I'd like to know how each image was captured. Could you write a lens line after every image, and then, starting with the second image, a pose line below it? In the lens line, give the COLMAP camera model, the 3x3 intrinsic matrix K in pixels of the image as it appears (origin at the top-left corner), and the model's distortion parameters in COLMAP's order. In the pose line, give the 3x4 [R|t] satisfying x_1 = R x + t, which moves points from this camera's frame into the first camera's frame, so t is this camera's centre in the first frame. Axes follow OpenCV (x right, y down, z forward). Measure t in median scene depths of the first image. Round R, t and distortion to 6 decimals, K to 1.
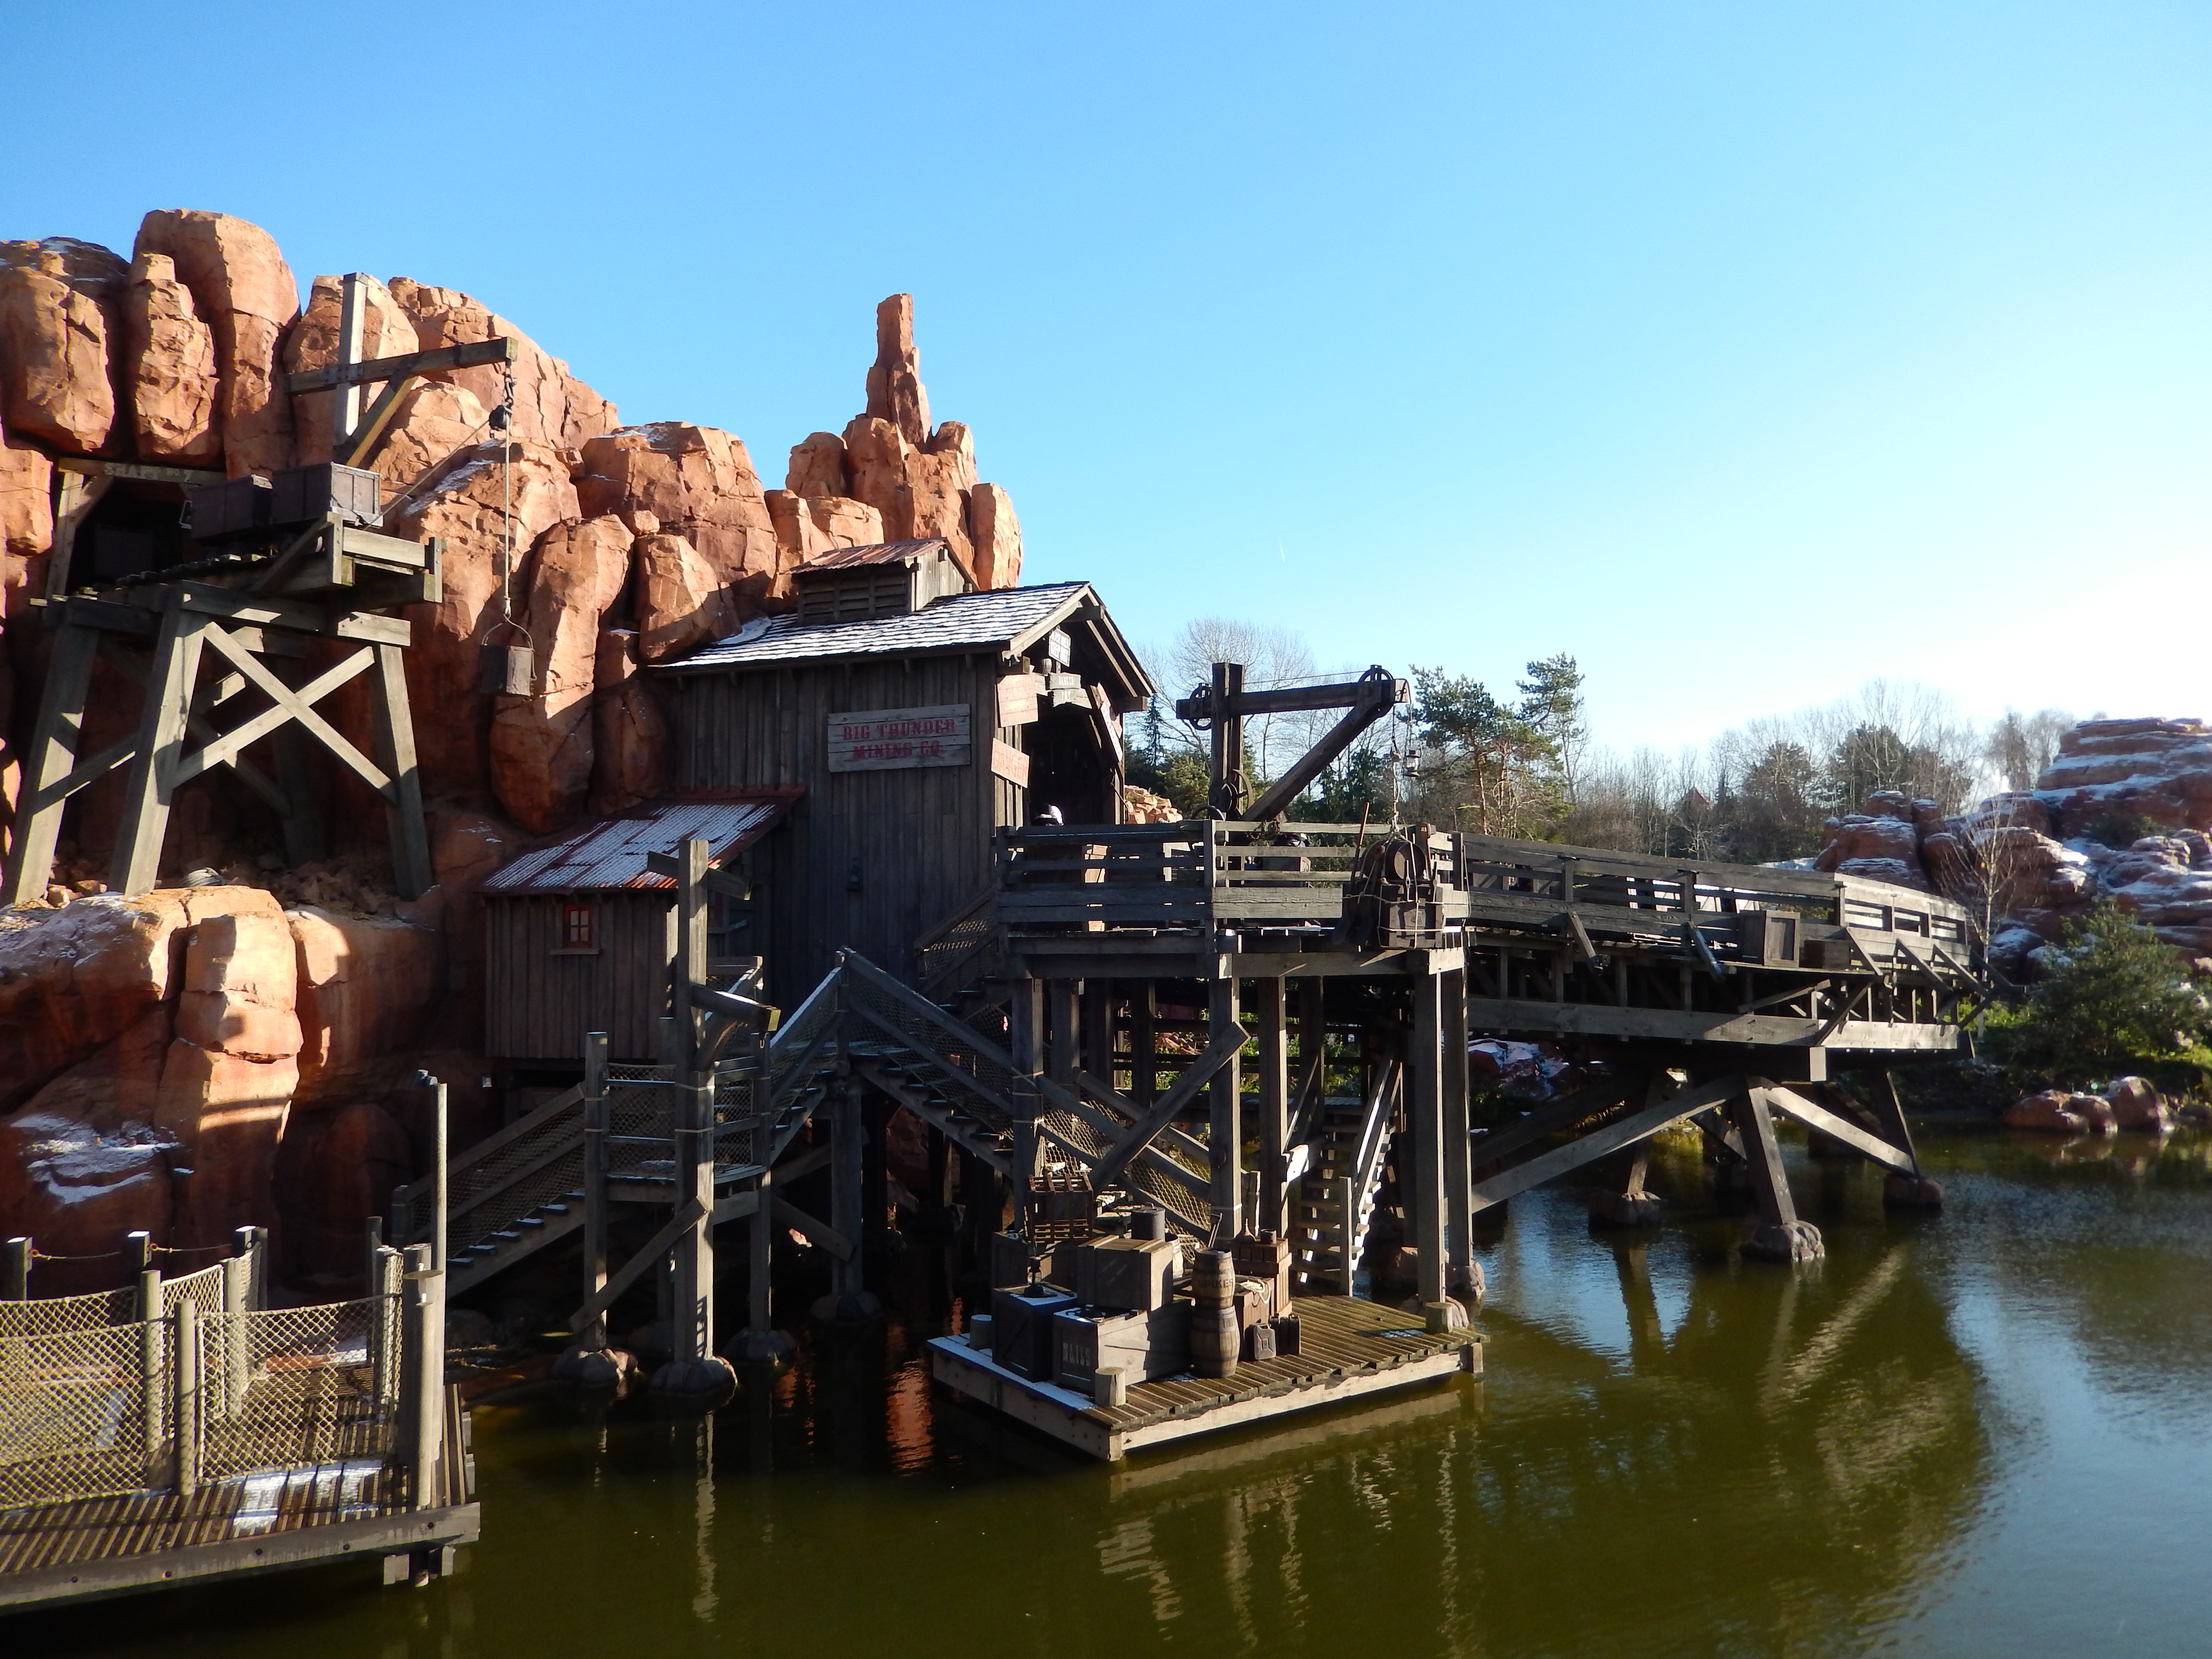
lens RADIAL K [[1663.2, 0, 1100.1], [0, 1663.2, 780.6], [0, 0, 1]] dist [-0.005497, -0.004172]
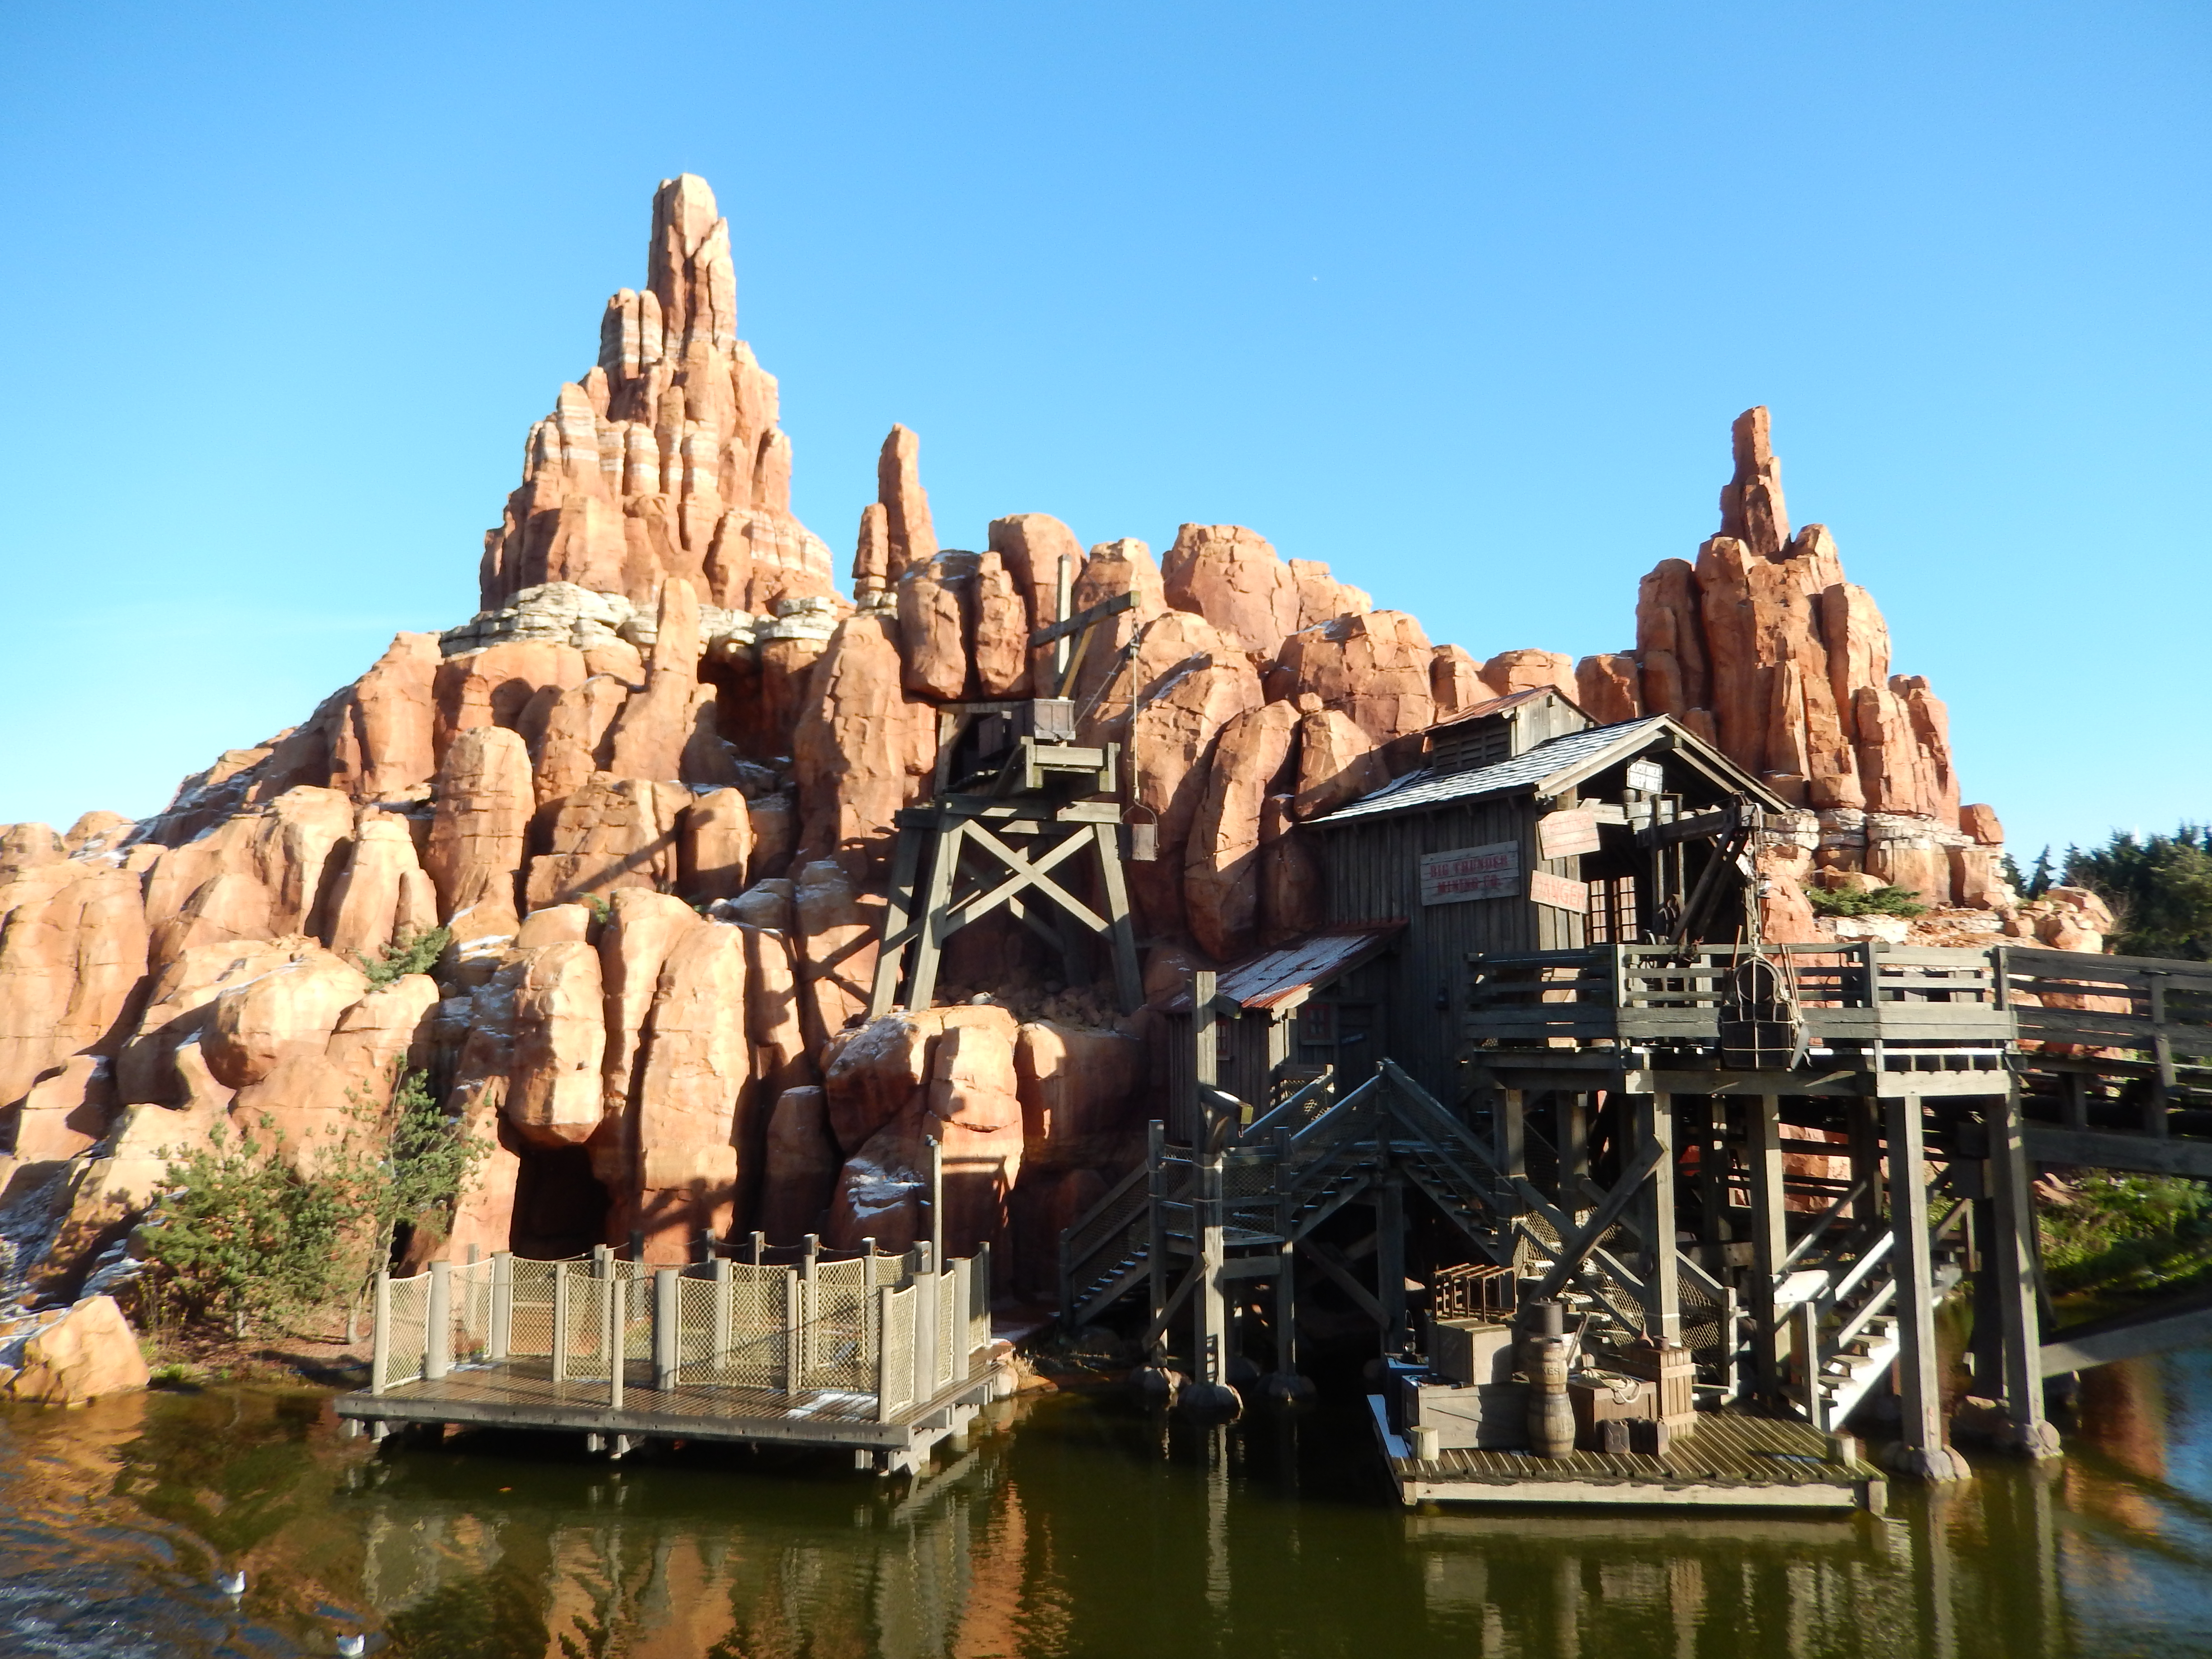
lens RADIAL K [[1640.9, 0, 1101.2], [0, 1640.9, 814.4], [0, 0, 1]] dist [-0.001161, 0.010791]
pose [[0.787962, -0.068049, -0.611952, 0.359613], [0.038434, 0.997372, -0.061420, -0.007415], [0.614524, 0.024877, 0.788506, -0.034898]]
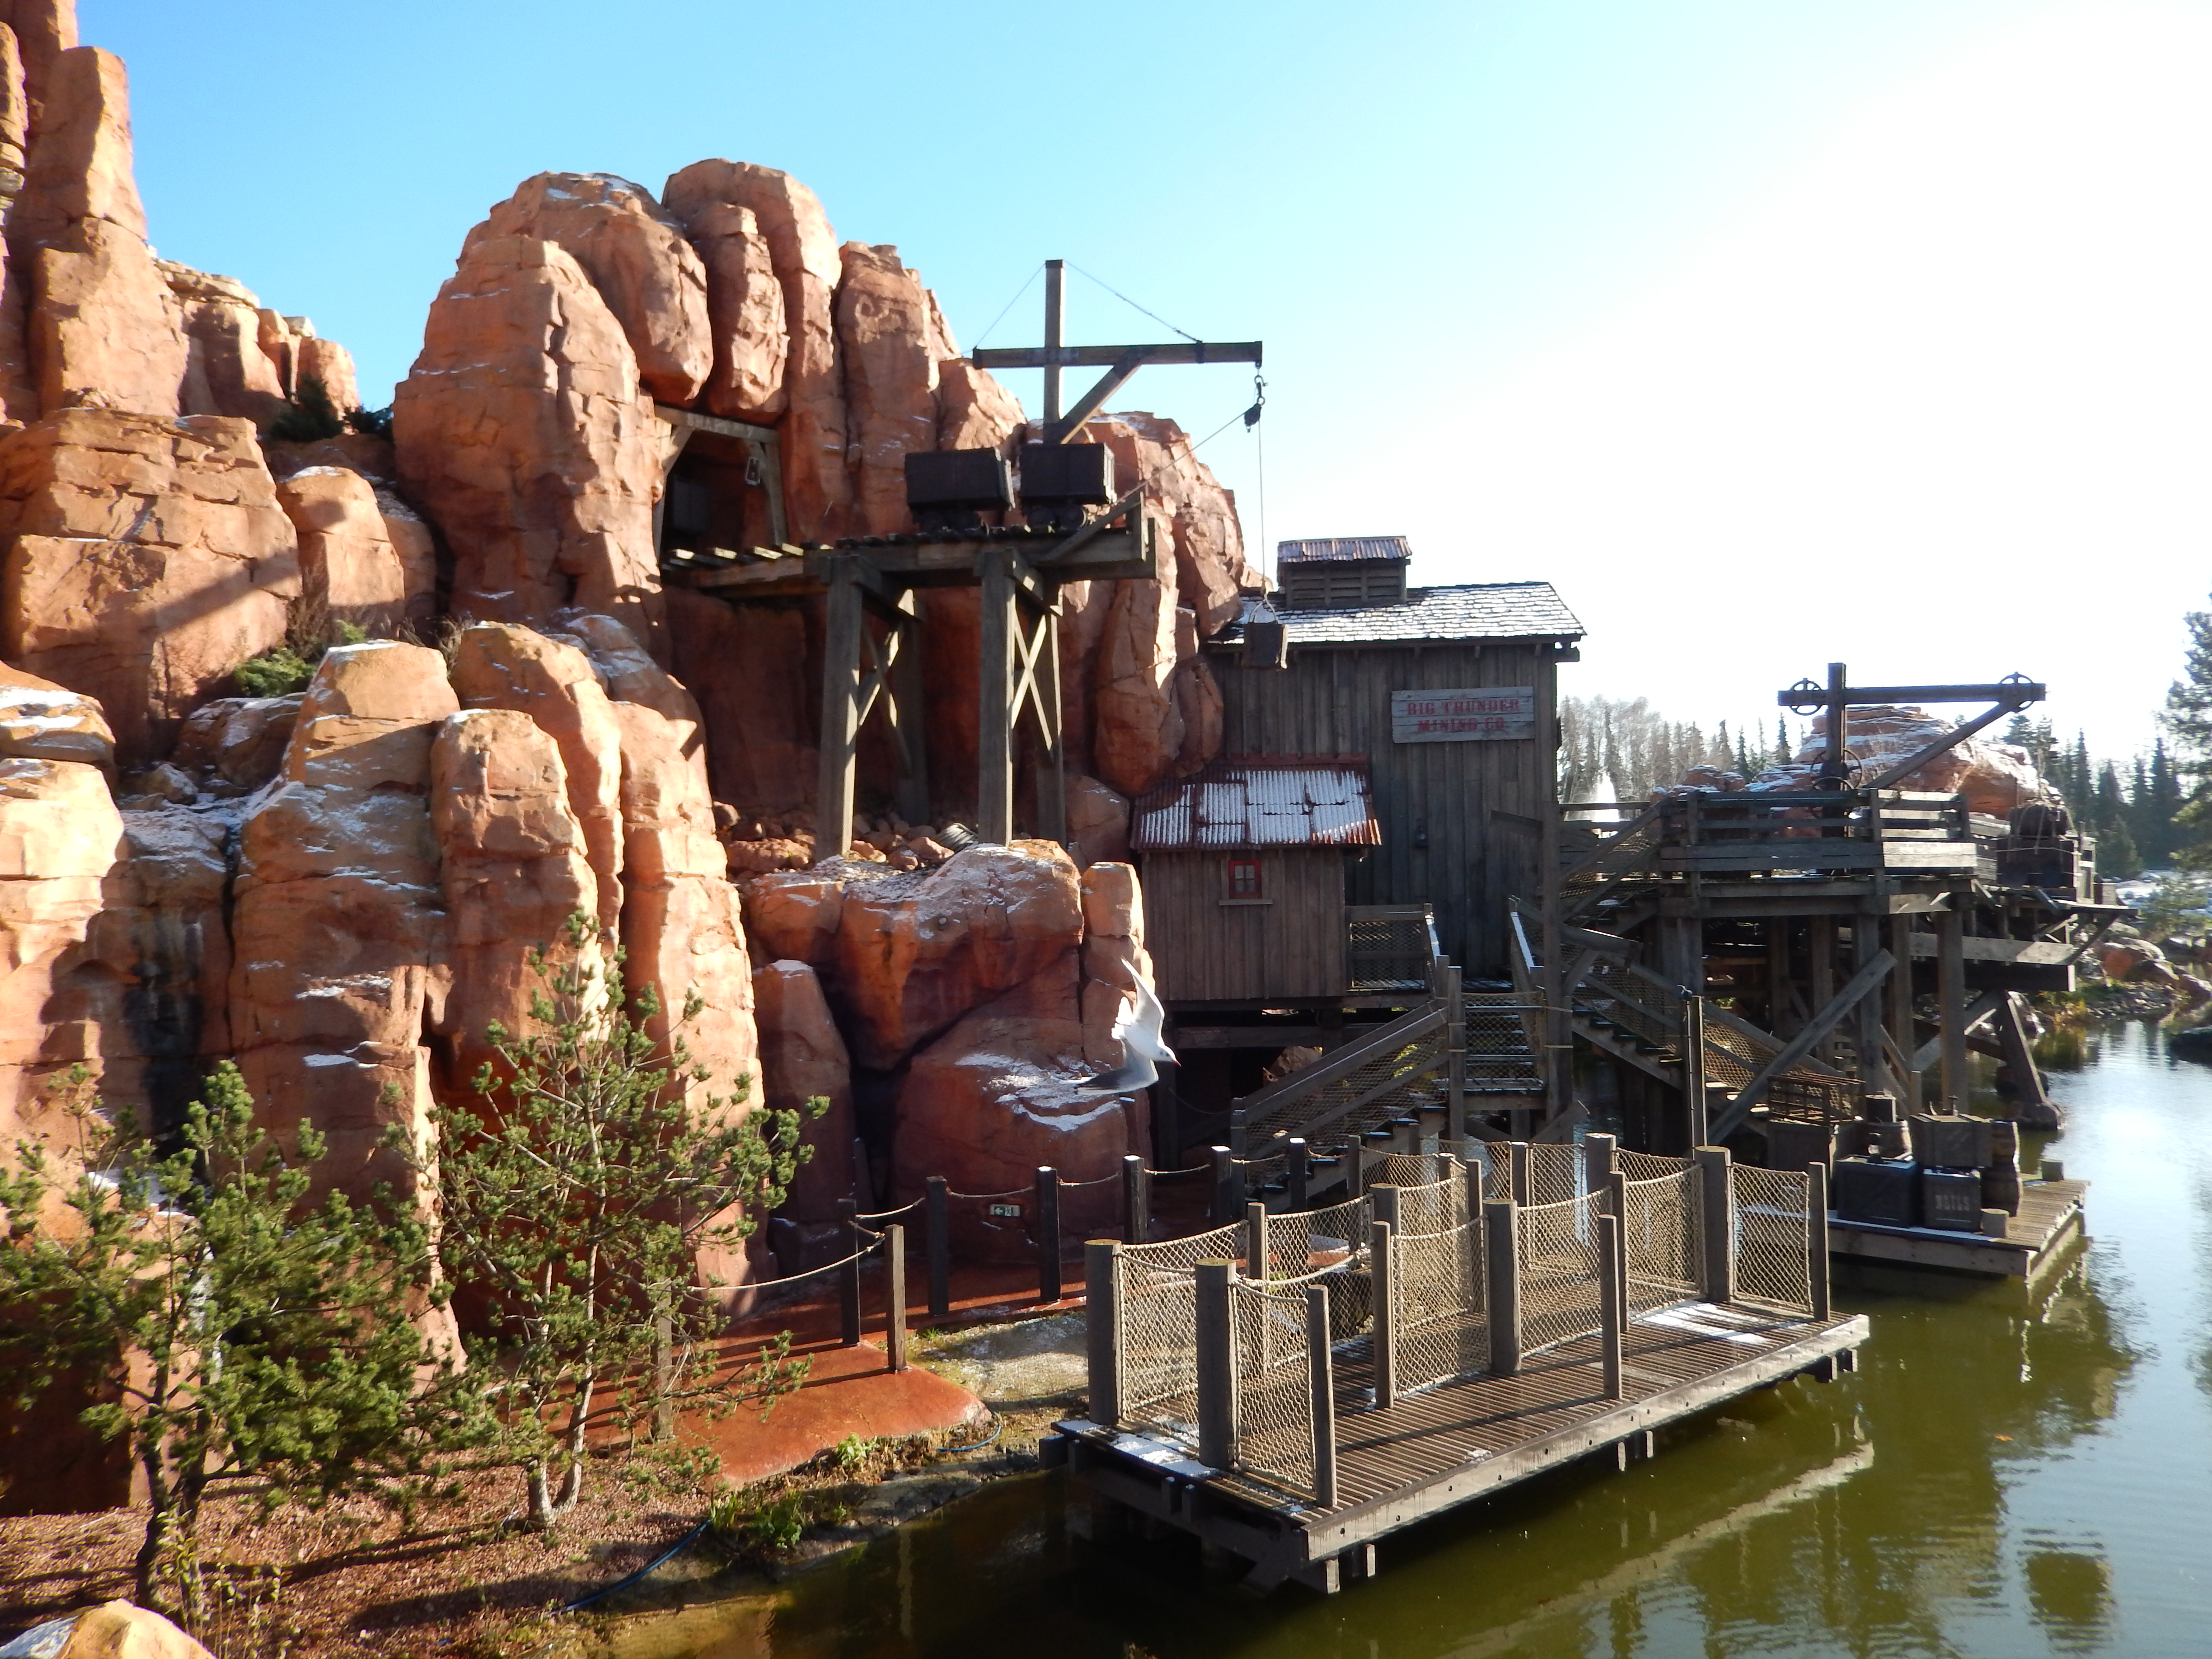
lens RADIAL K [[1634.5, 0, 1081.9], [0, 1634.5, 828.9], [0, 0, 1]] dist [-0.029402, 0.000008]
pose [[0.958983, 0.005826, 0.283403, -0.676690], [-0.017412, 0.999112, 0.038379, 0.014103], [-0.282928, -0.041740, 0.958233, -0.003562]]
